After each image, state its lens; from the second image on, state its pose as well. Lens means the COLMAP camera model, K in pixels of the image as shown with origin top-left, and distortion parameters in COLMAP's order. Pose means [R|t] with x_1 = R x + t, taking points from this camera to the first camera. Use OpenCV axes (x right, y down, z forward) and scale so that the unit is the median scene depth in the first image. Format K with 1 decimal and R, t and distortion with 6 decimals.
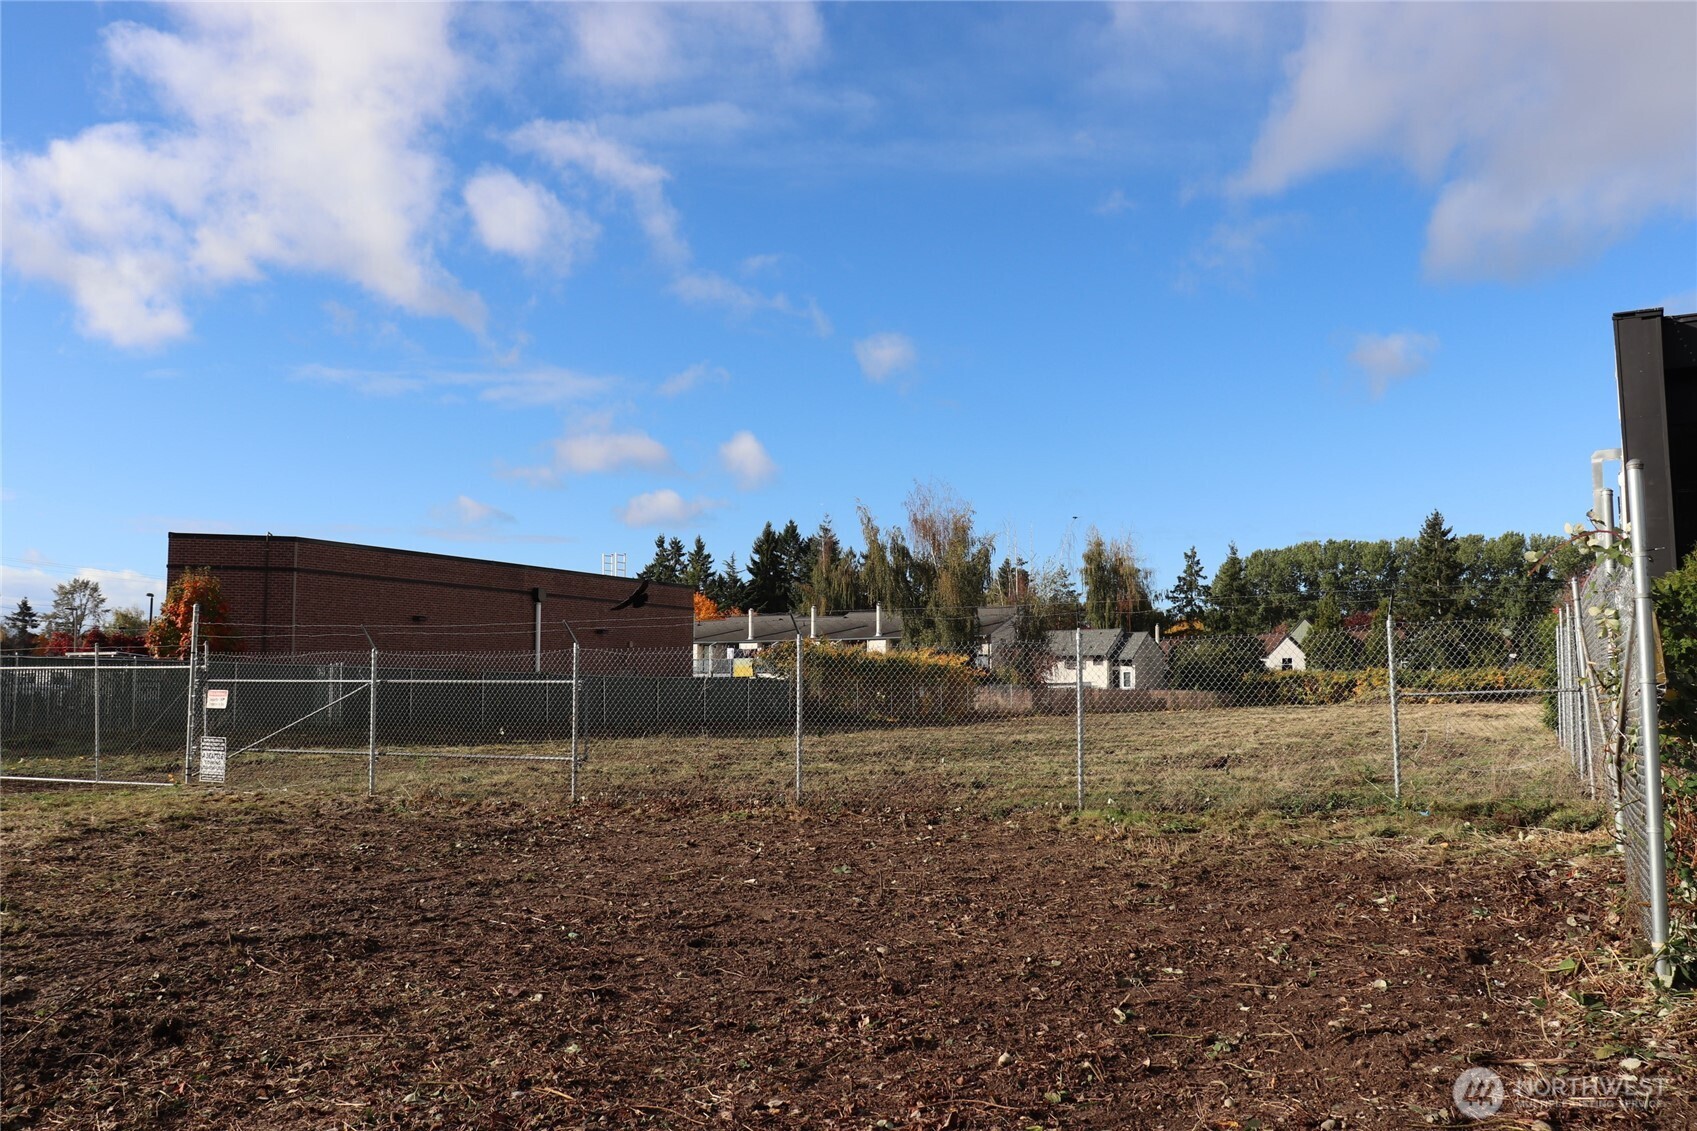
lens RADIAL K [[1418.3, 0, 843.7], [0, 1418.3, 572.4], [0, 0, 1]] dist [-0.175293, 0.168707]
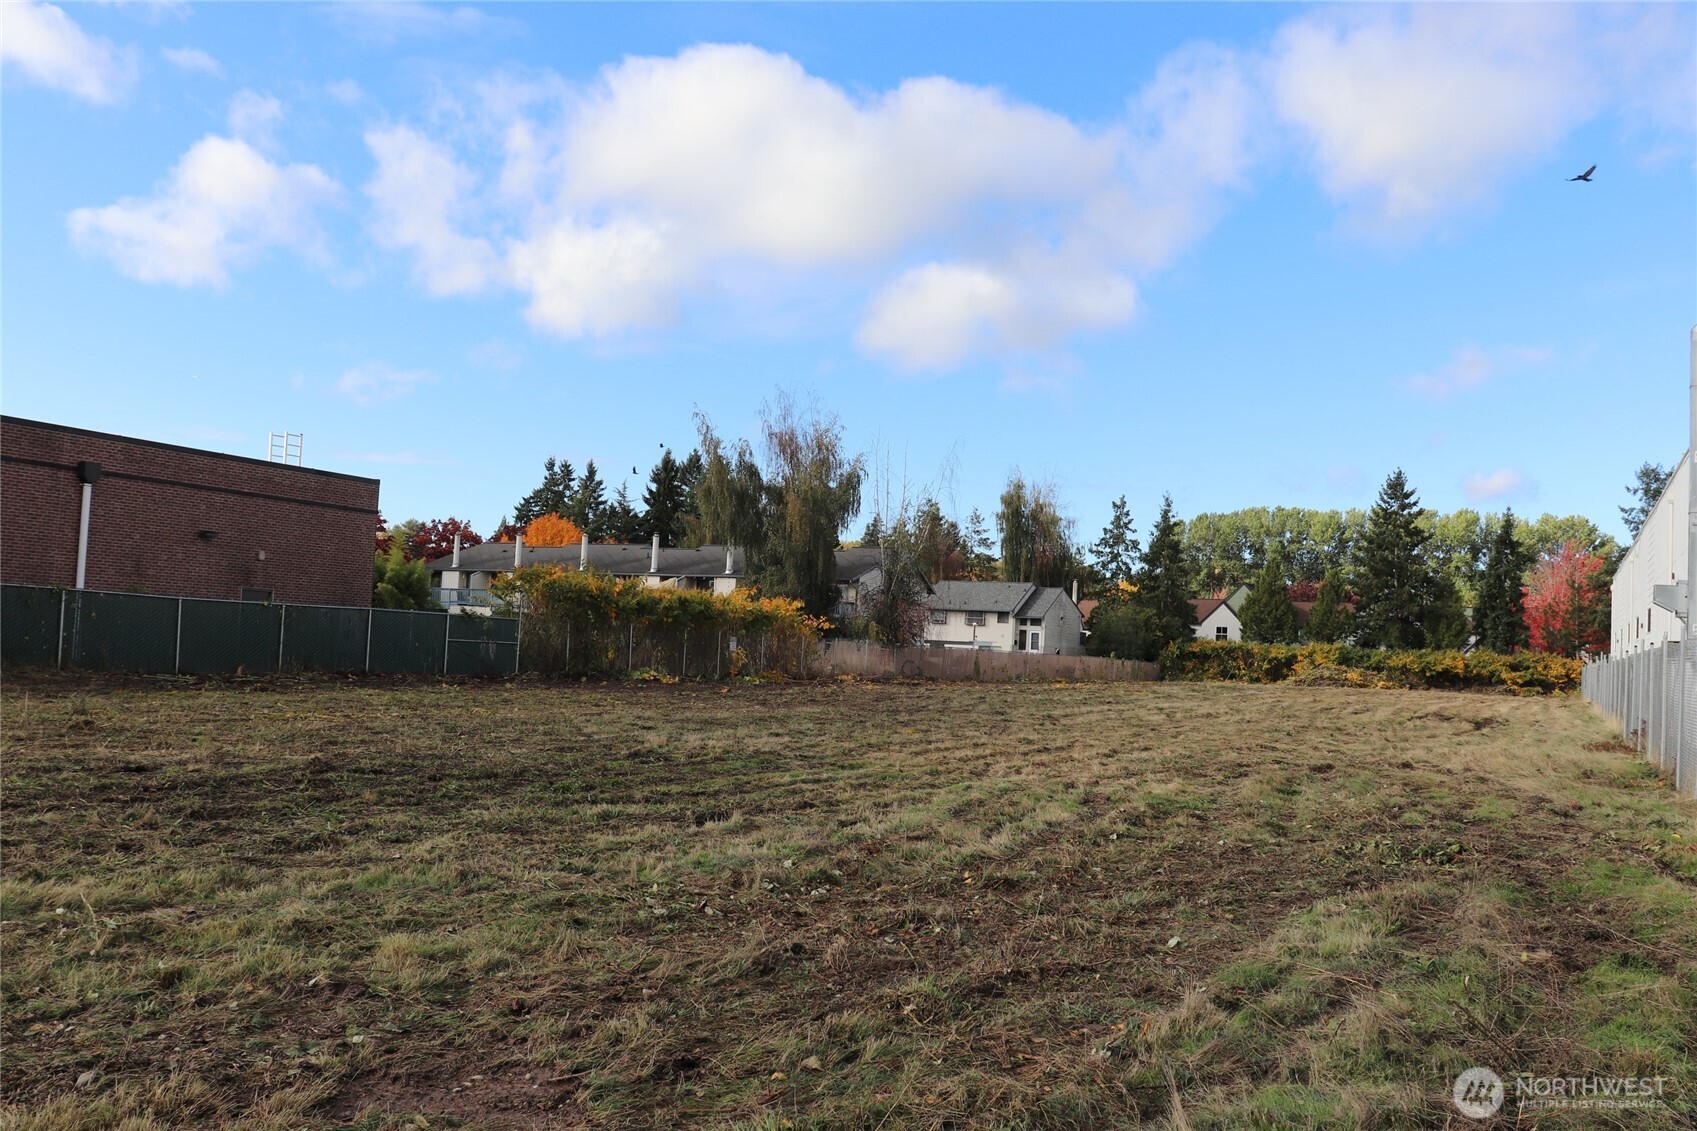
lens RADIAL K [[1418.3, 0, 843.7], [0, 1418.3, 572.4], [0, 0, 1]] dist [-0.175293, 0.168707]
pose [[0.998000, 0.051707, 0.036369, 0.043138], [-0.053012, 0.997948, 0.035907, 0.007430], [-0.034438, -0.037763, 0.998693, 0.117186]]
